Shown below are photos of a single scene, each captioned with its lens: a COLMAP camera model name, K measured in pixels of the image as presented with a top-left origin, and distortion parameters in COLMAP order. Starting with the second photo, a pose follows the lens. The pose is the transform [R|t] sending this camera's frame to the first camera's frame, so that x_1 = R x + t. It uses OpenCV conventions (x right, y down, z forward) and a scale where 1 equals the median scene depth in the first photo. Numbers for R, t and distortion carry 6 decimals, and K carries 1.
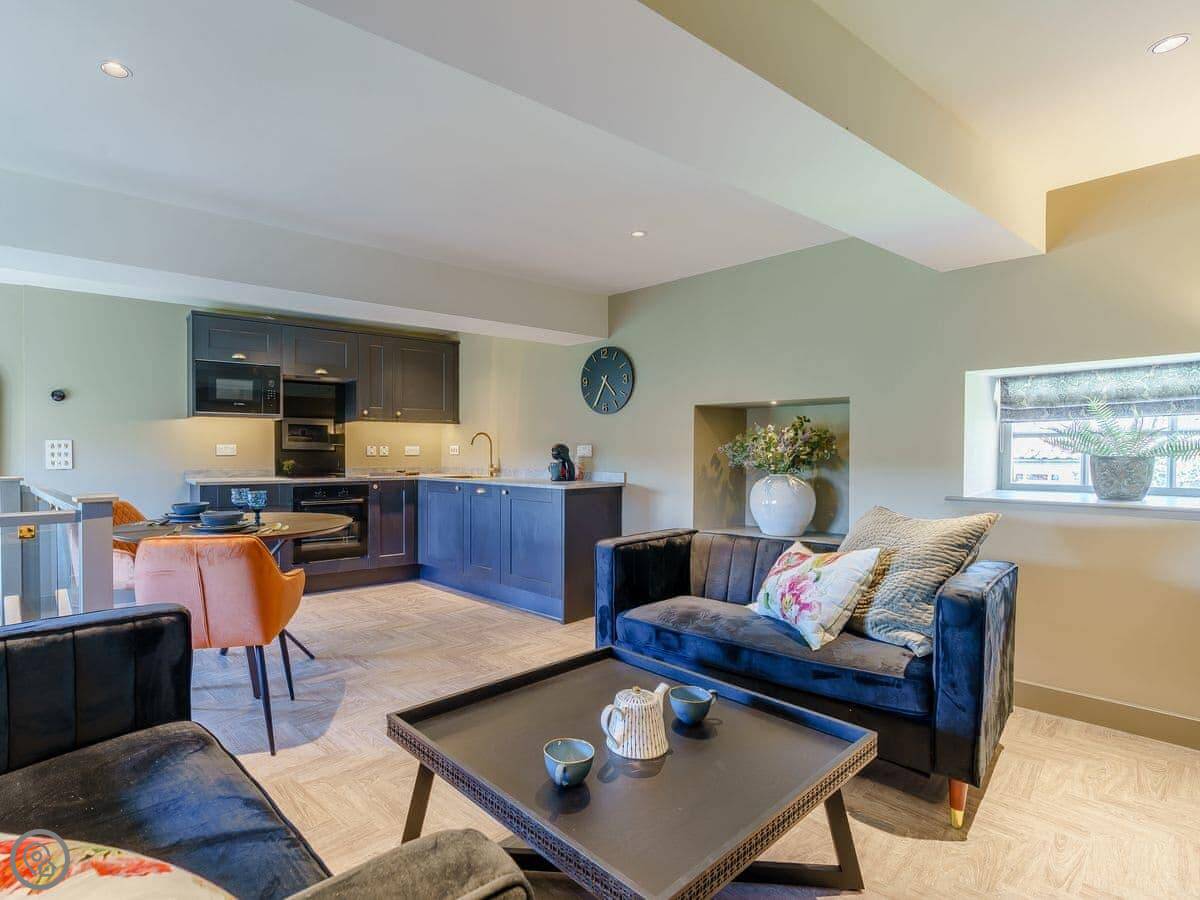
lens RADIAL K [[605.9, 0, 528.2], [0, 605.9, 455.4], [0, 0, 1]] dist [-0.004001, 0.000793]
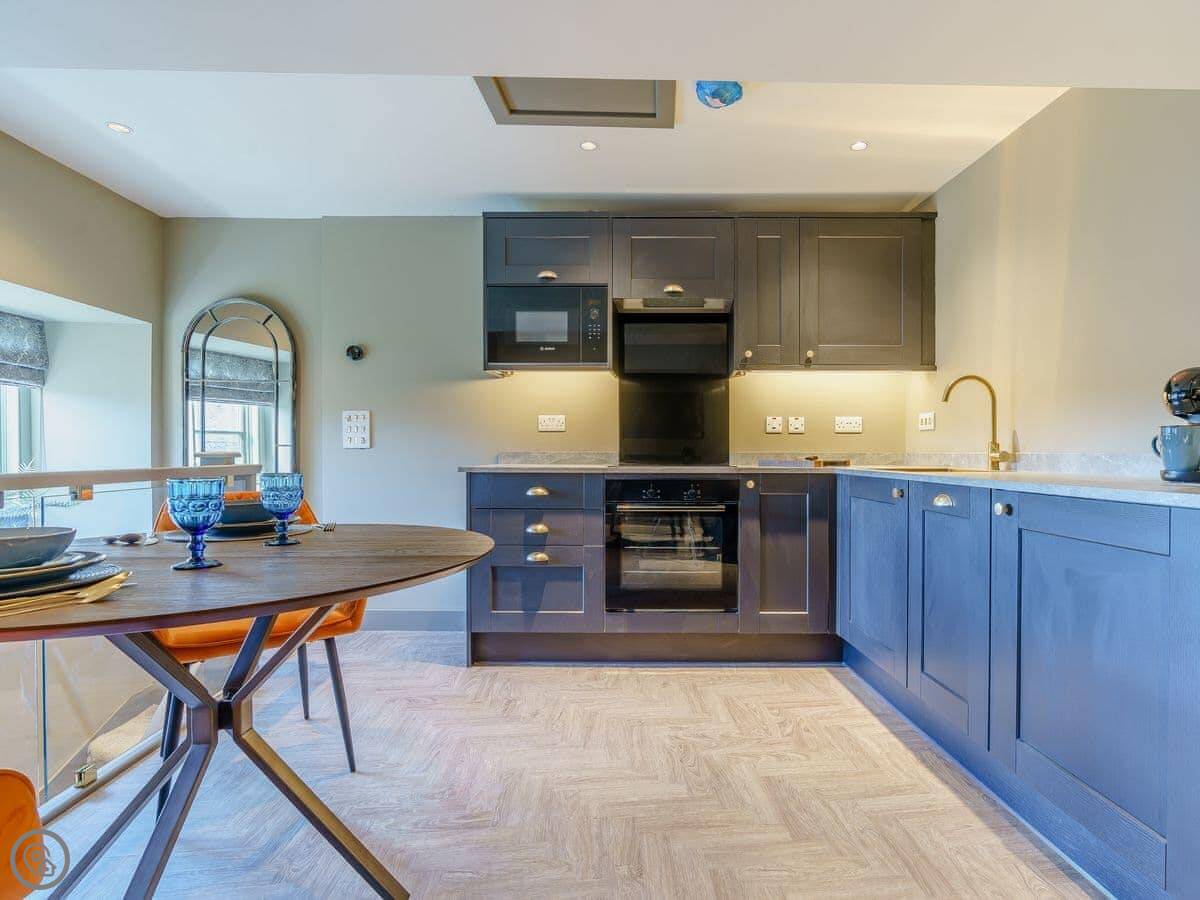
lens RADIAL K [[618.2, 0, 679.0], [0, 618.2, 455.2], [0, 0, 1]] dist [-0.001885, 0.000378]
pose [[0.818196, 0.003002, -0.574931, 0.014615], [-0.003743, 0.999993, -0.000106, 0.027223], [0.574927, 0.002238, 0.818202, 0.536774]]
